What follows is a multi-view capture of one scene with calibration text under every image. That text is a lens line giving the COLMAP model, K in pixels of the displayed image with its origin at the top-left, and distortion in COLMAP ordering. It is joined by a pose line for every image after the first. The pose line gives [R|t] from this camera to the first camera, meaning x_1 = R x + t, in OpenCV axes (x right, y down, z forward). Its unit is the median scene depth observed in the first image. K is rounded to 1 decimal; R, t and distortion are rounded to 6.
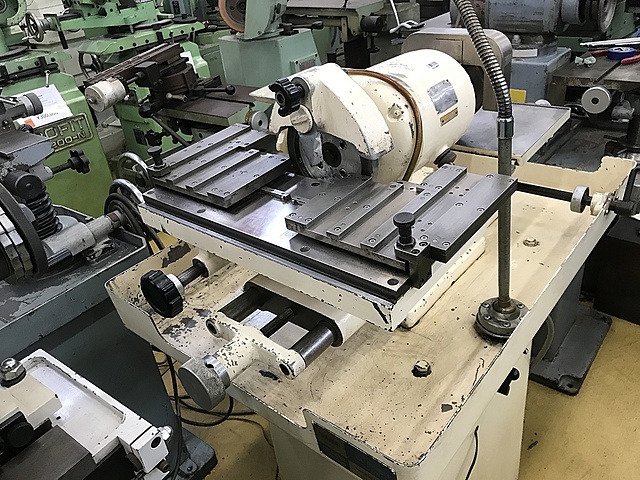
lens RADIAL K [[527.1, 0, 320.3], [0, 527.1, 221.7], [0, 0, 1]] dist [0.006658, 0.013108]
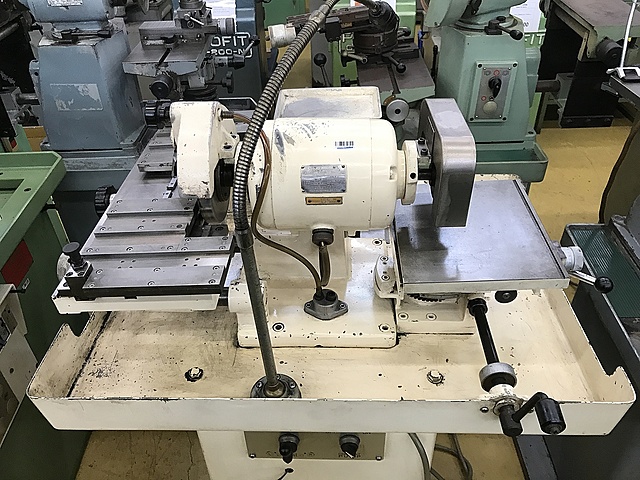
lens RADIAL K [[527.1, 0, 320.3], [0, 527.1, 221.7], [0, 0, 1]] dist [0.006658, 0.013108]
pose [[0.619847, 0.536738, -0.572453, 0.885558], [-0.418307, 0.843210, 0.337663, -0.534974], [0.663935, 0.030162, 0.747182, 0.317620]]
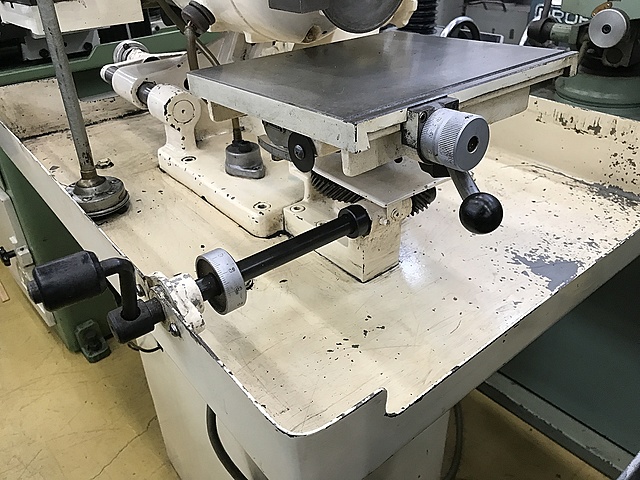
lens RADIAL K [[527.1, 0, 320.3], [0, 527.1, 221.7], [0, 0, 1]] dist [0.006658, 0.013108]
pose [[-0.178345, 0.595167, -0.783562, 1.059546], [-0.435803, 0.666186, 0.605204, -0.498220], [0.882195, 0.449414, 0.140565, 1.336509]]
